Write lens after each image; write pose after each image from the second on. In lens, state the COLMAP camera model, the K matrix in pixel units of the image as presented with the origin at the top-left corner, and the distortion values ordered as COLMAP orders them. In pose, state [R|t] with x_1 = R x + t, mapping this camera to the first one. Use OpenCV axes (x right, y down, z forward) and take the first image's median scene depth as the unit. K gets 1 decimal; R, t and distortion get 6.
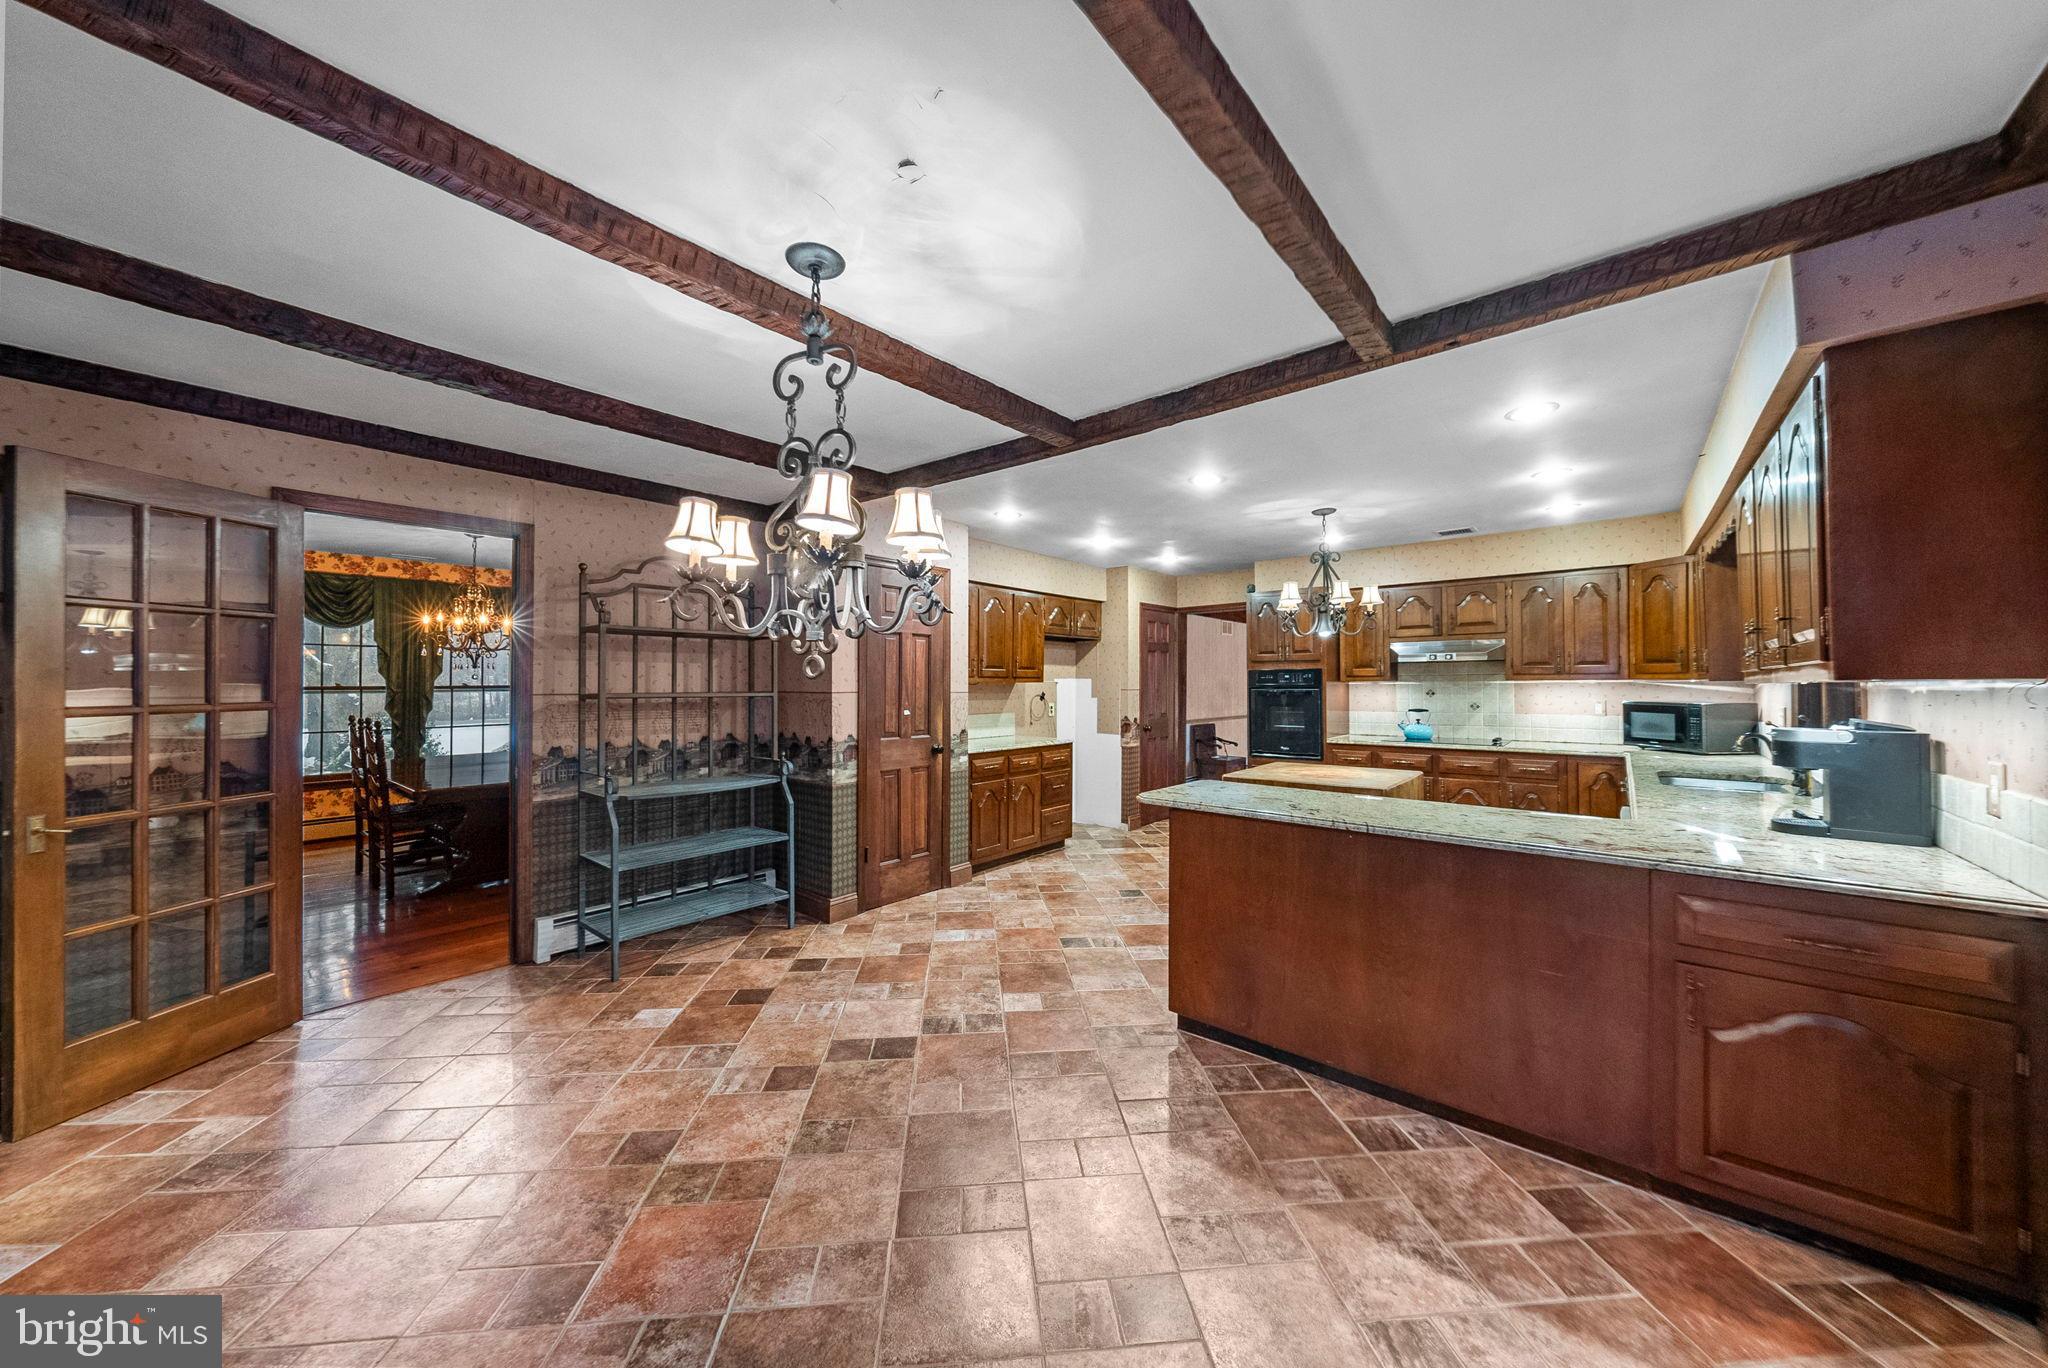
lens RADIAL K [[705.8, 0, 1029.5], [0, 705.8, 674.3], [0, 0, 1]] dist [0.000057, 0.000002]
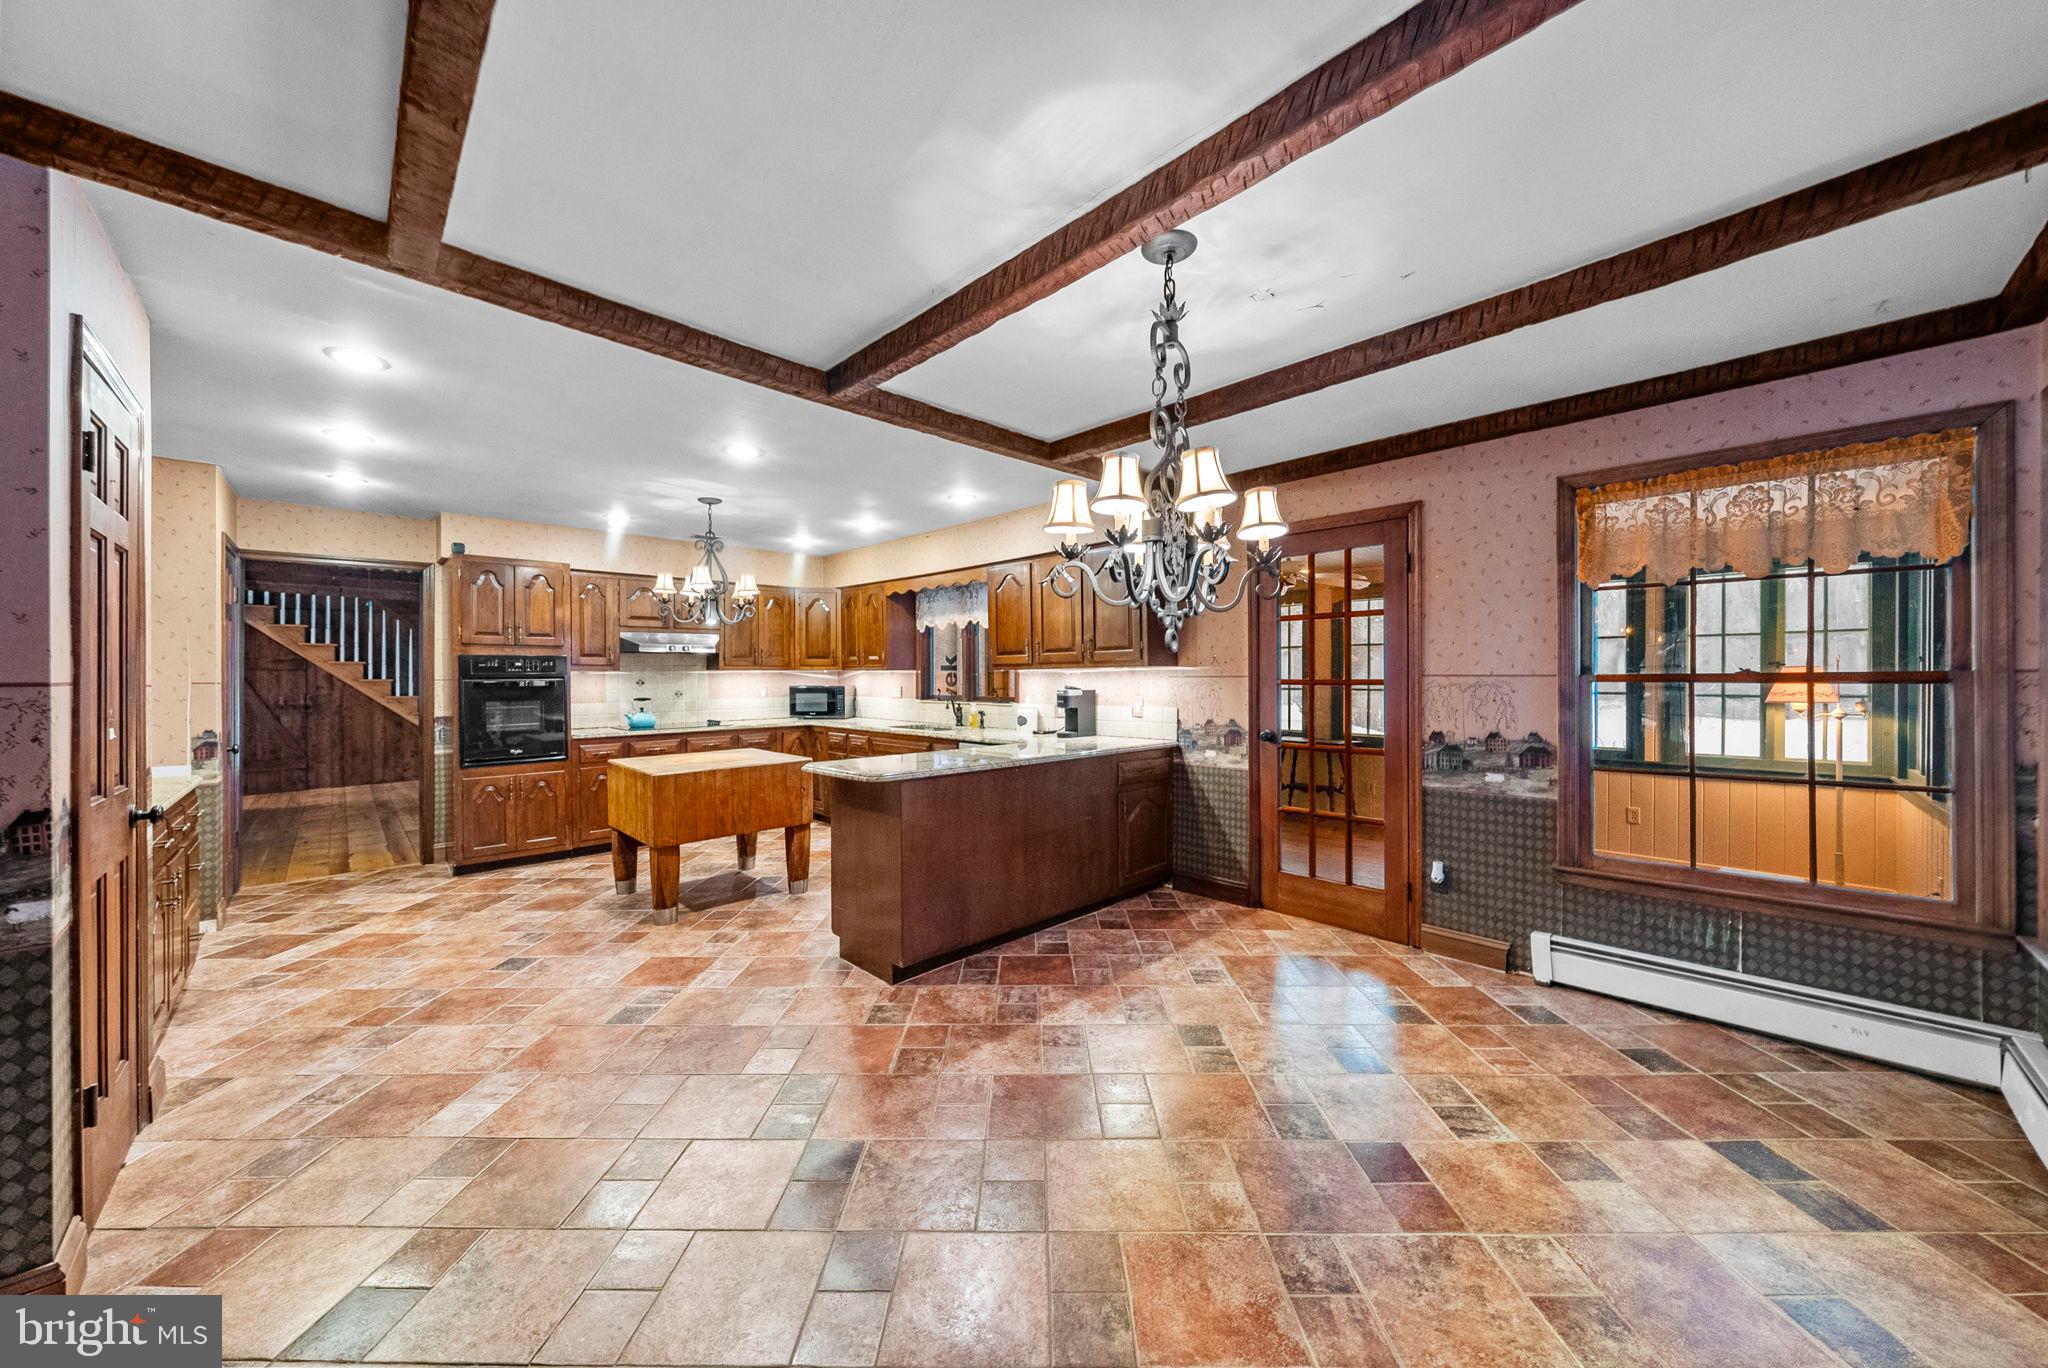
lens RADIAL K [[705.8, 0, 1030.7], [0, 705.8, 678.2], [0, 0, 1]] dist [0.000057, 0.000002]
pose [[0.100902, -0.002151, 0.994894, -0.558829], [-0.008539, 0.999959, 0.003028, 0.017387], [-0.994860, -0.008801, 0.100879, 0.452958]]
